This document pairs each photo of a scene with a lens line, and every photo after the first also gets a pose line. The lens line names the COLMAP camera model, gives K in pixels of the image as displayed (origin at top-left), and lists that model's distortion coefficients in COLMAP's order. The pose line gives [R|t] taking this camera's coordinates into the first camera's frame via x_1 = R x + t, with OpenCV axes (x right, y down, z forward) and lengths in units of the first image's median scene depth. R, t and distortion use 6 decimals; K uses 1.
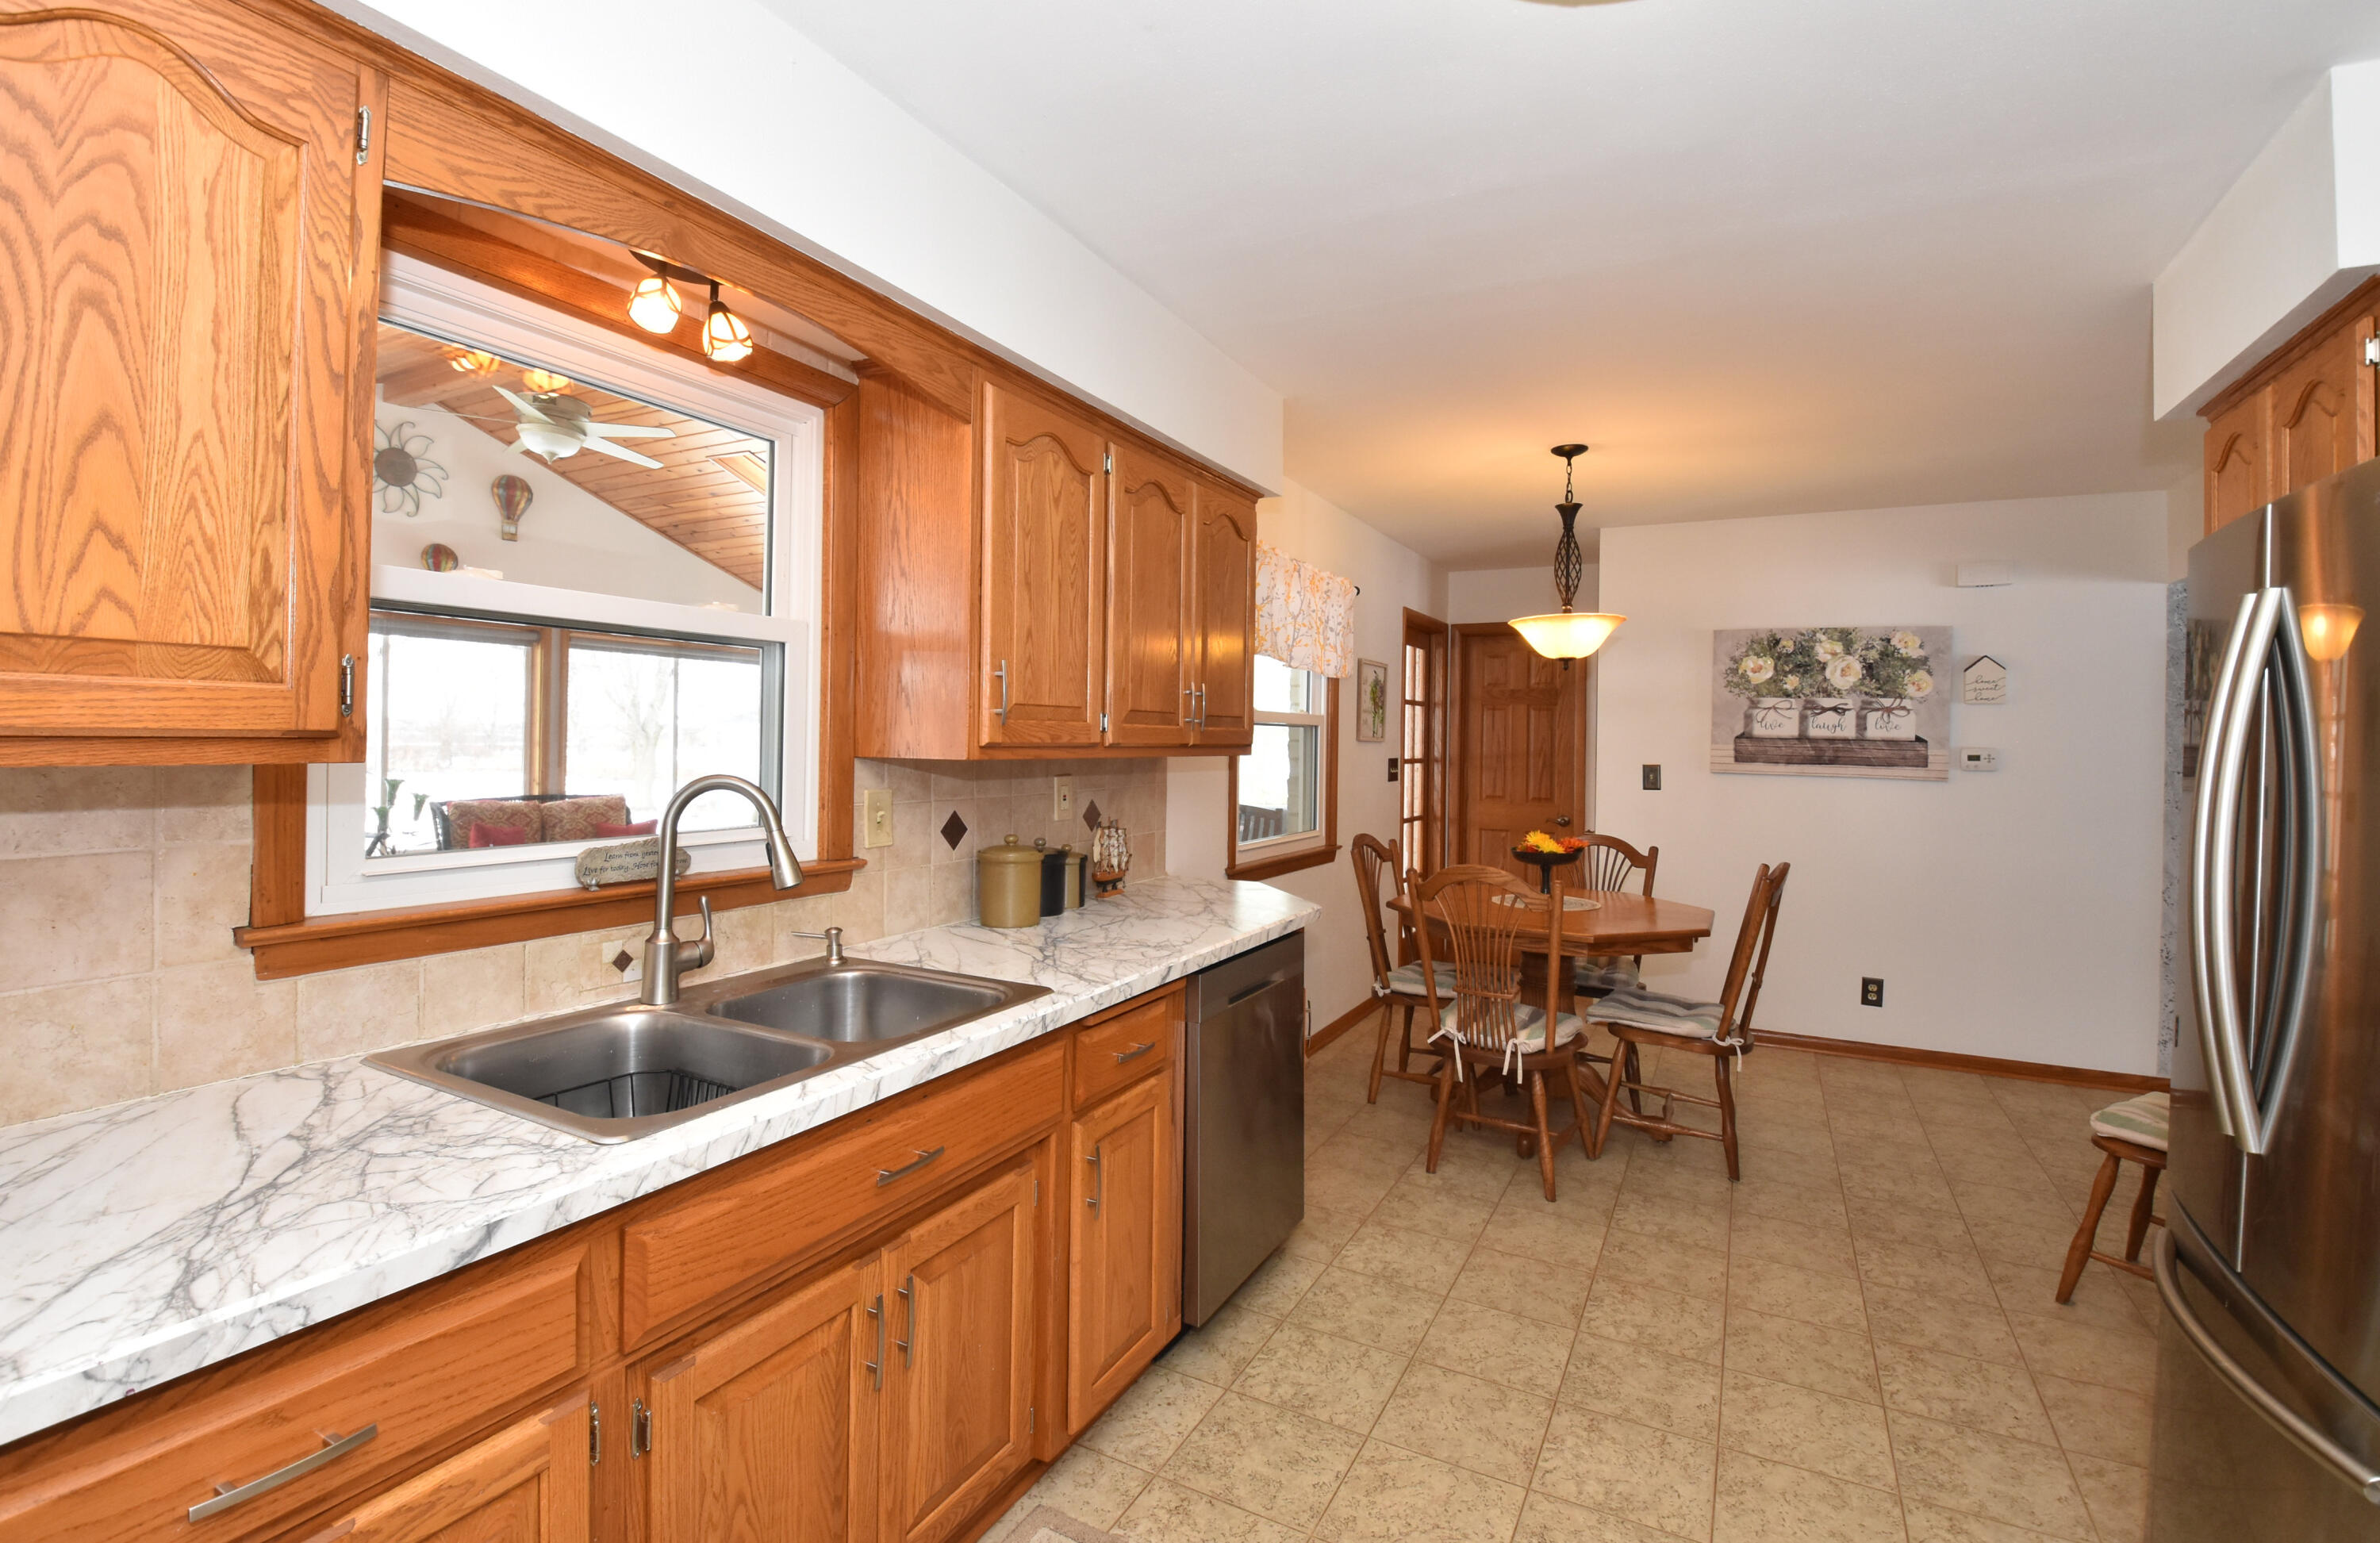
lens RADIAL K [[1073.0, 0, 1111.0], [0, 1073.0, 747.7], [0, 0, 1]] dist [-0.029284, -0.000131]
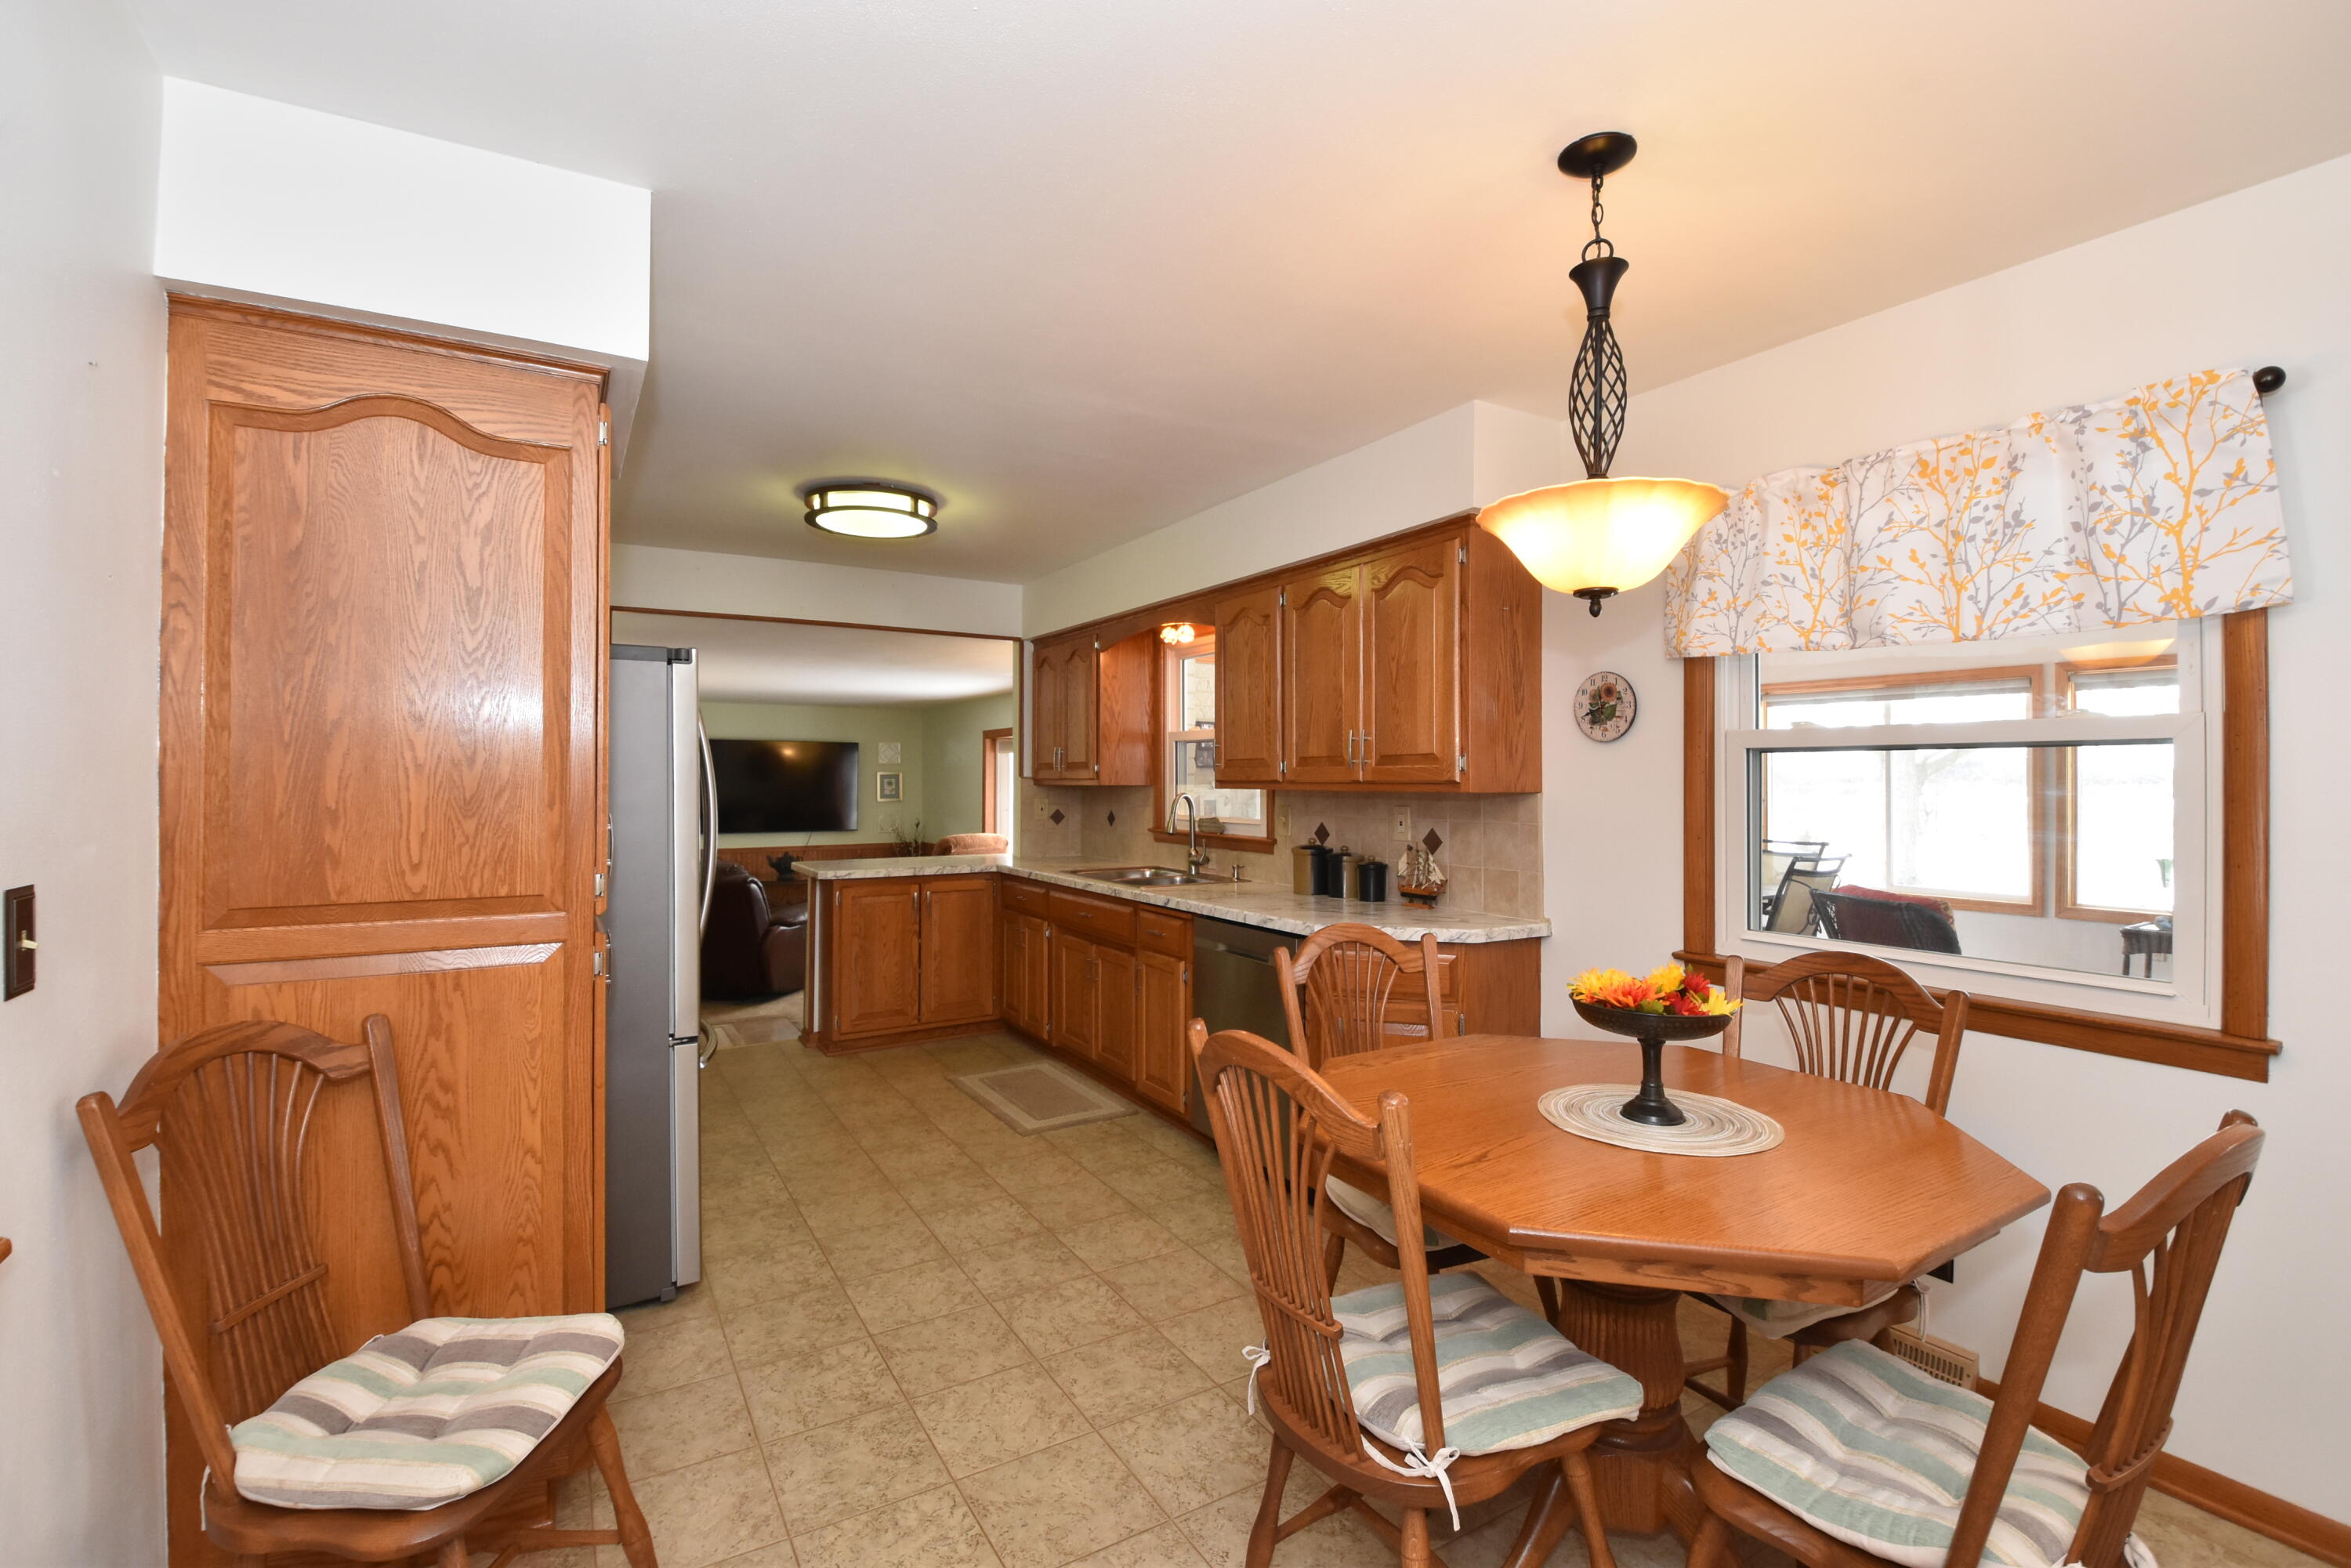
lens RADIAL K [[1013.7, 0, 1175.5], [0, 1013.7, 784.0], [0, 0, 1]] dist [-0.000359, -0.014803]
pose [[-0.471667, -0.012005, -0.881695, 0.771396], [-0.016048, 0.999859, -0.005029, 0.006397], [0.881631, 0.011777, -0.471793, 0.885911]]
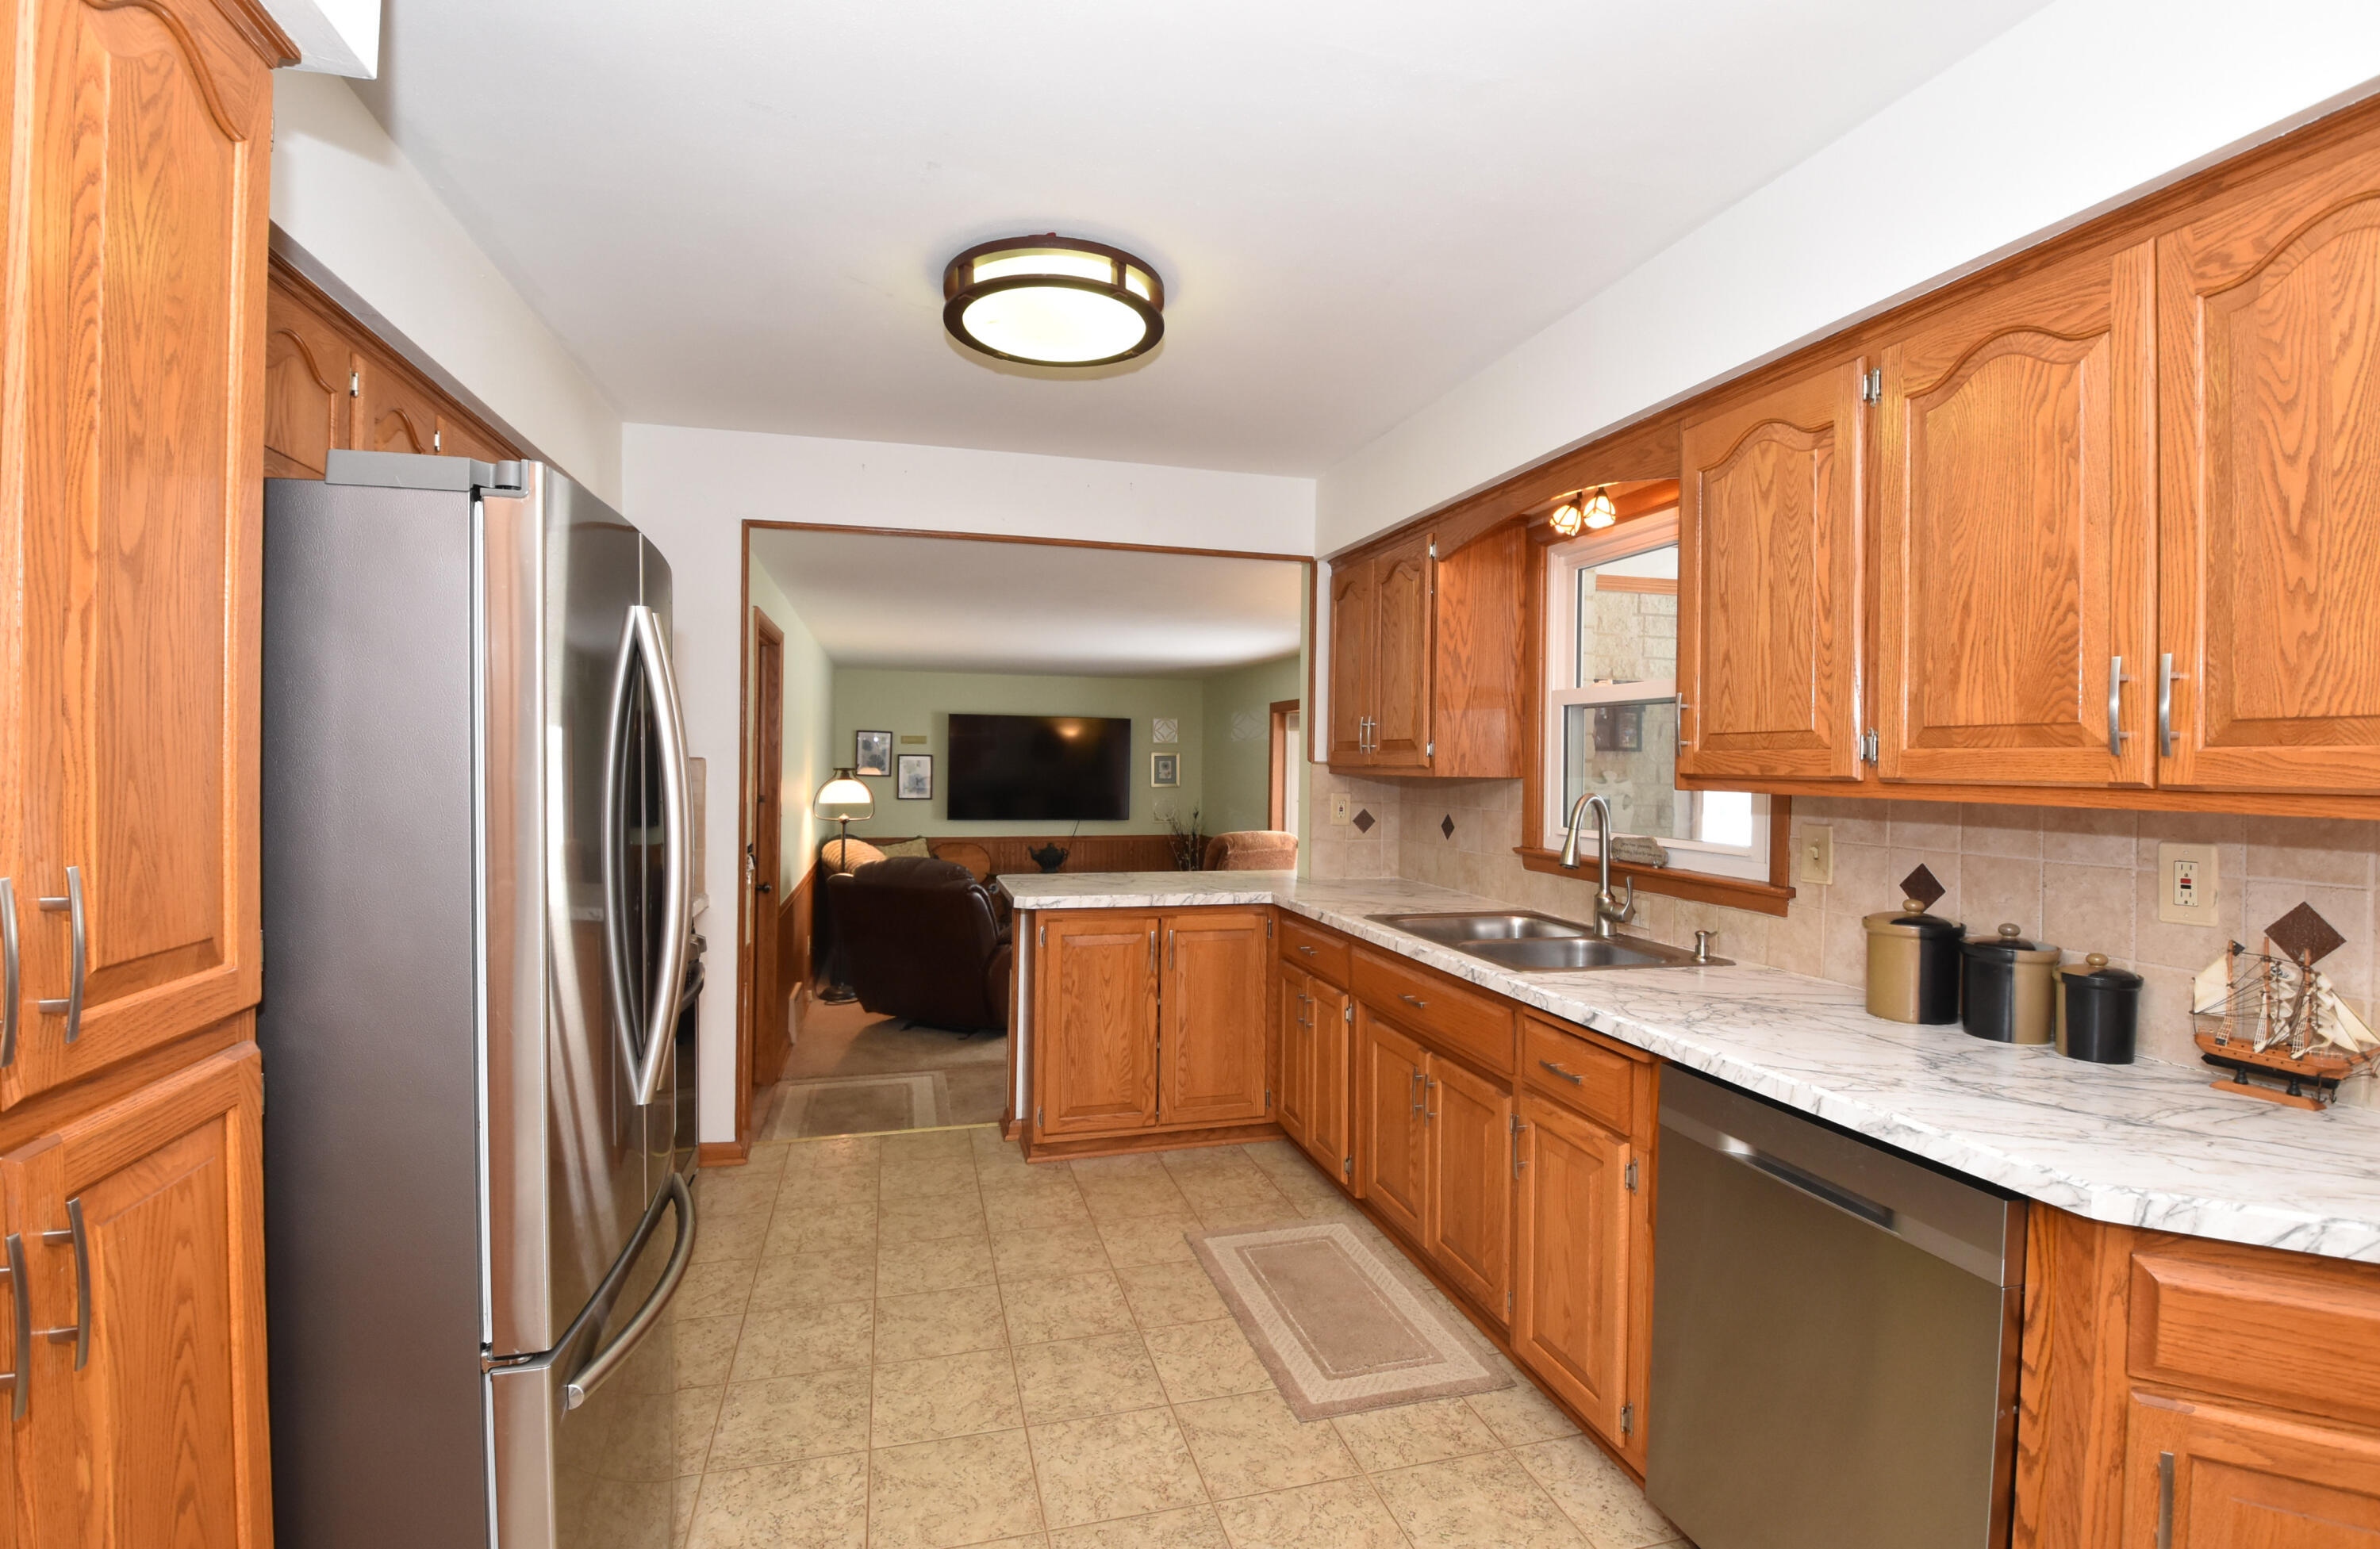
lens RADIAL K [[1062.9, 0, 1184.5], [0, 1062.9, 764.2], [0, 0, 1]] dist [-0.000404, -0.000309]
pose [[-0.695401, -0.019212, -0.718365, 0.468185], [-0.026904, 0.999638, -0.000690, 0.000001], [0.718118, 0.018847, -0.695666, 0.668236]]
